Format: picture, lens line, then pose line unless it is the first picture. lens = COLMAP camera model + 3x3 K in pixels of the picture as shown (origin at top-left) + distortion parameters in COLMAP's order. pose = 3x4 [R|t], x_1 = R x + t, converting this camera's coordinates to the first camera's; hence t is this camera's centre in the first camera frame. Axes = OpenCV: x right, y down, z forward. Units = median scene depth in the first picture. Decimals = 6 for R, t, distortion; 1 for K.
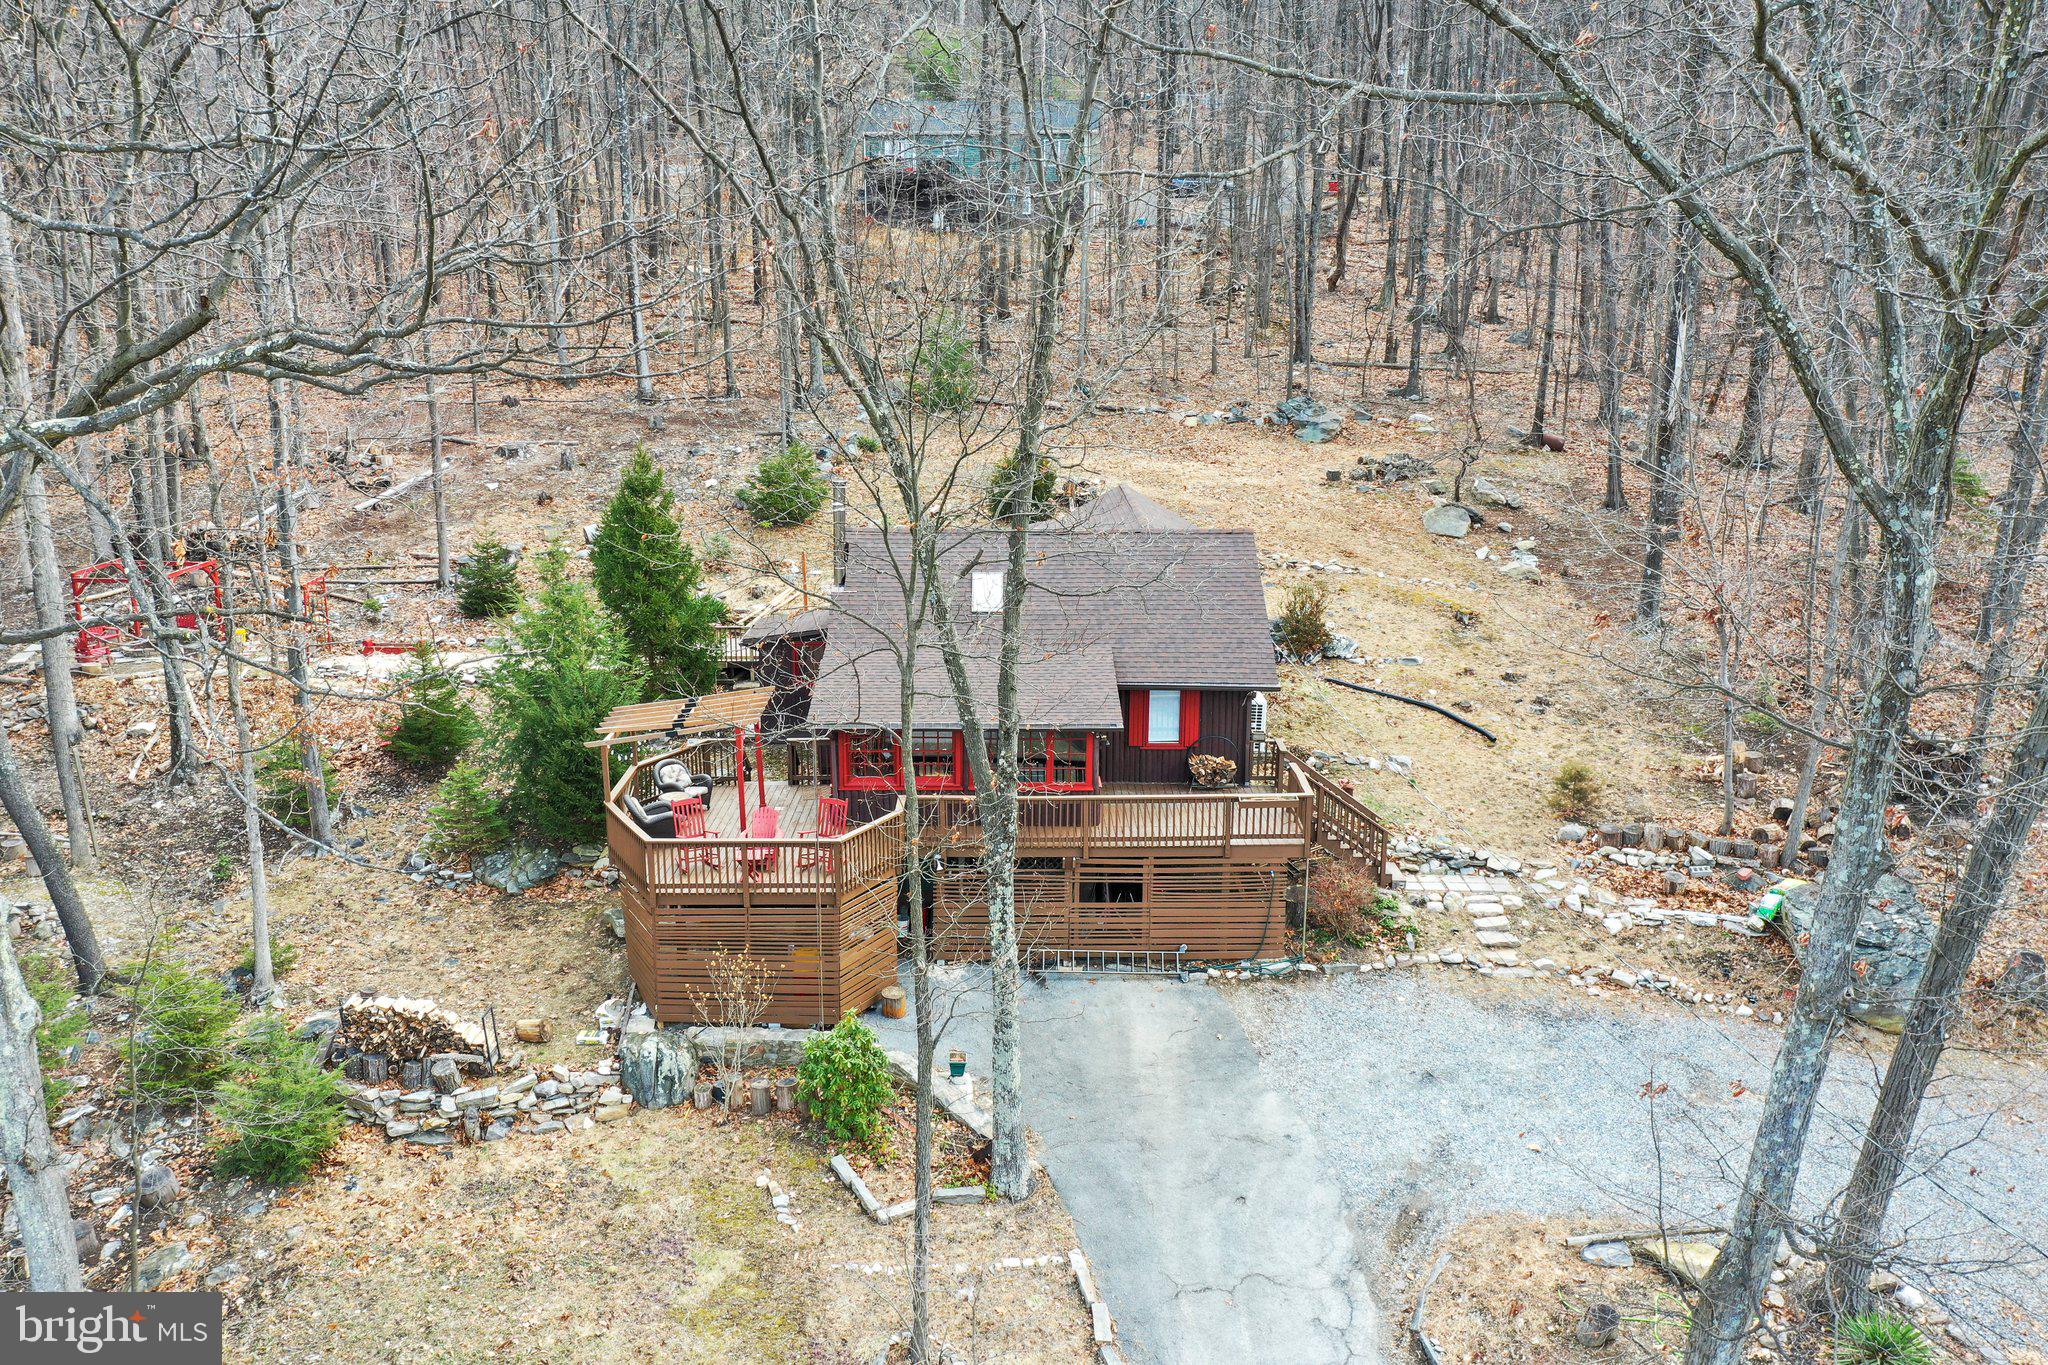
lens RADIAL K [[1788.9, 0, 1038.6], [0, 1788.9, 681.5], [0, 0, 1]] dist [-0.008370, 0.016446]
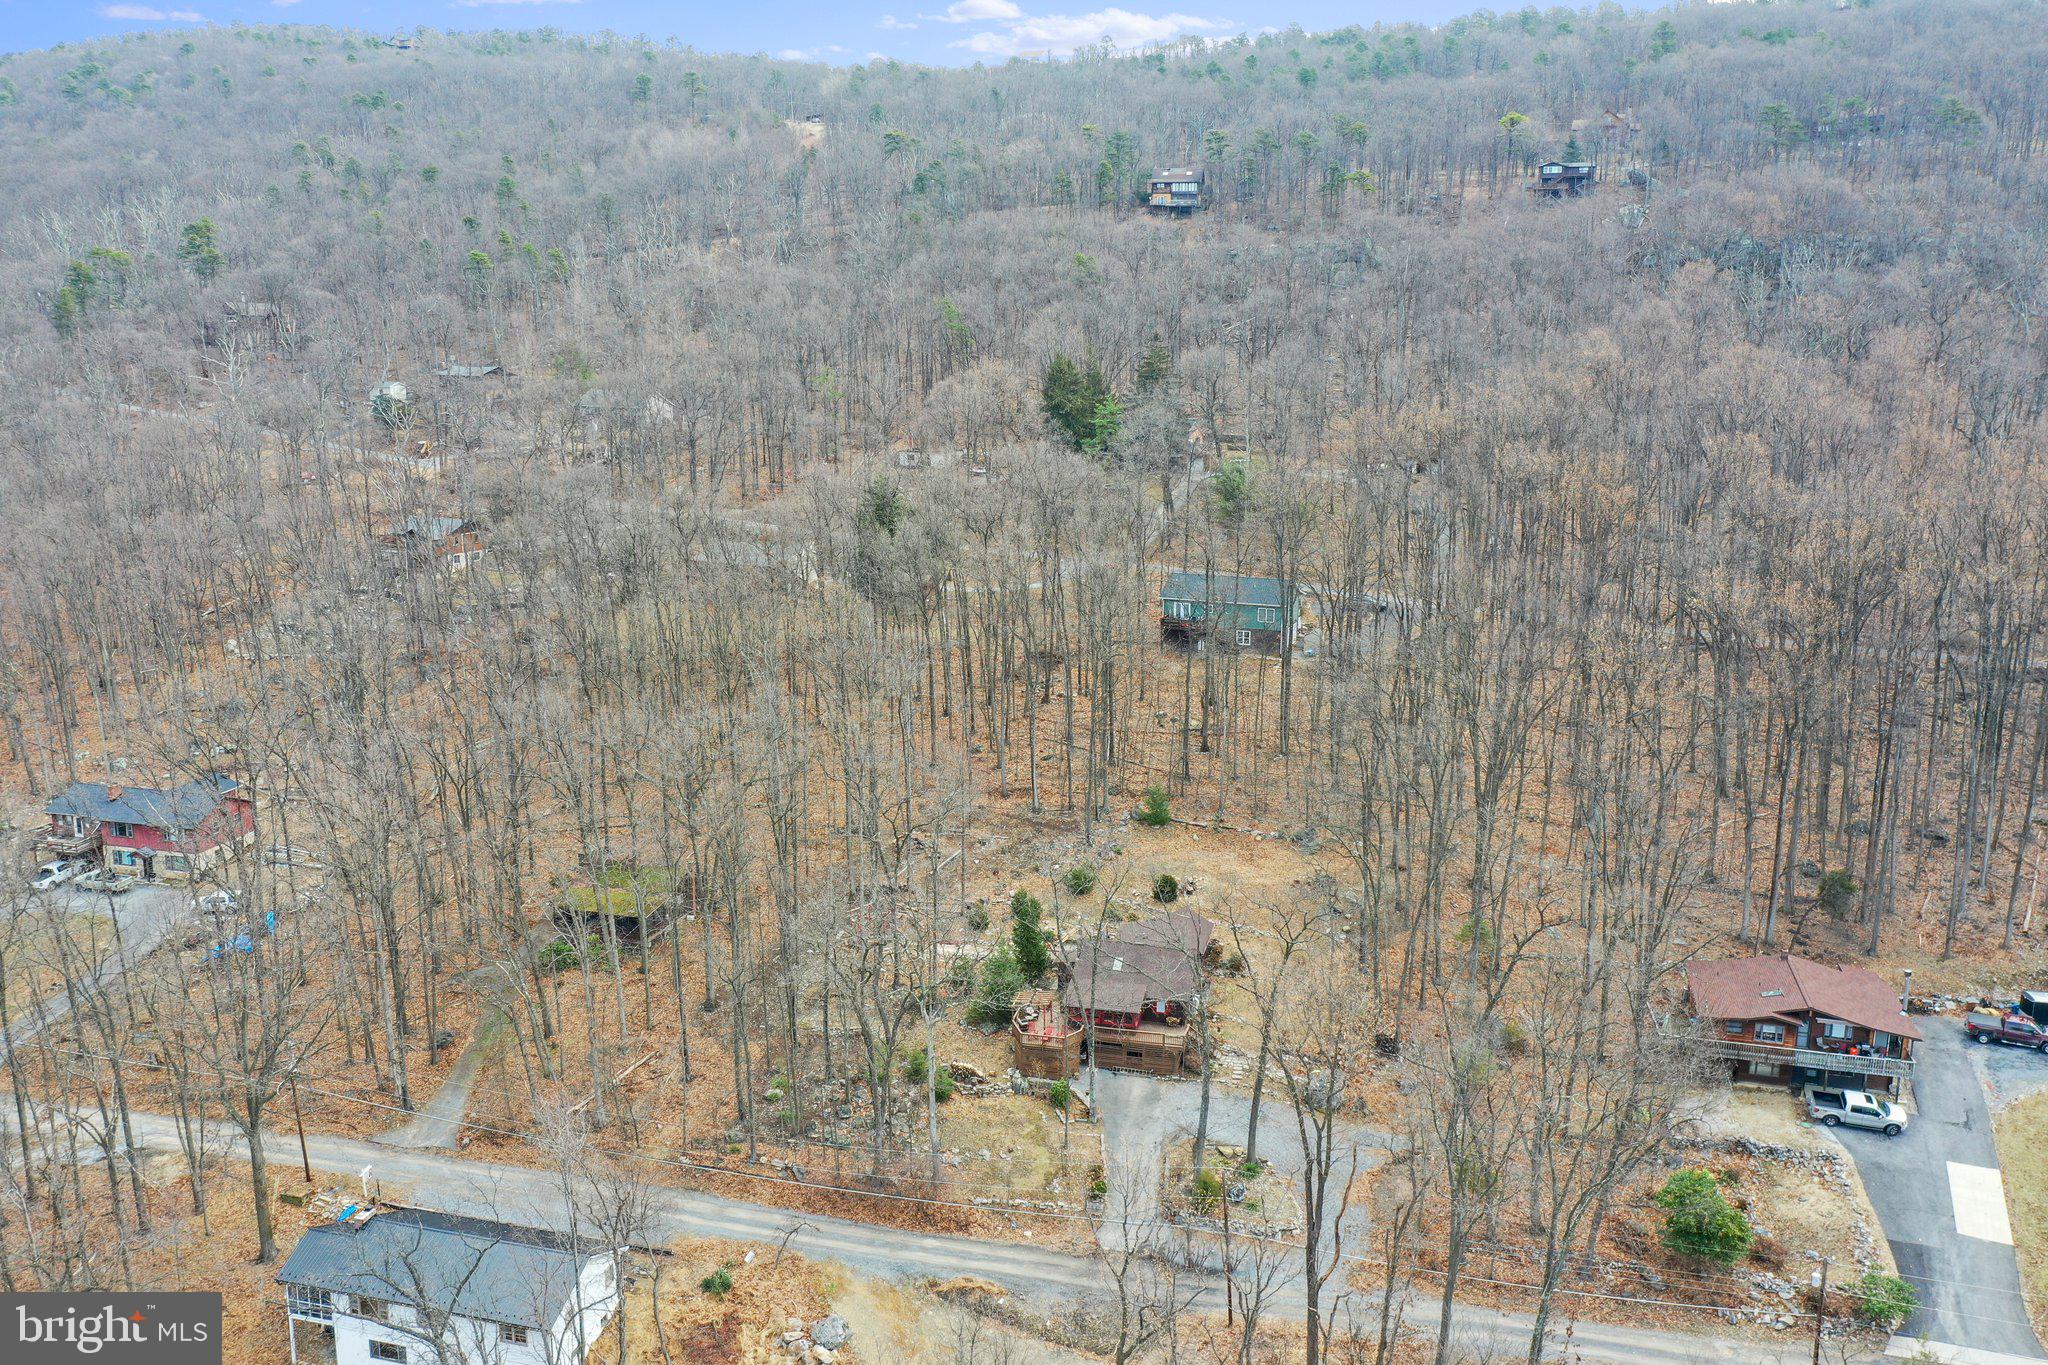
lens RADIAL K [[1788.9, 0, 1018.1], [0, 1788.9, 680.5], [0, 0, 1]] dist [-0.008370, 0.016446]
pose [[0.971318, 0.061568, -0.229677, 0.667832], [-0.064848, 0.997872, -0.006755, -0.683619], [0.228772, 0.021456, 0.973244, -3.018964]]
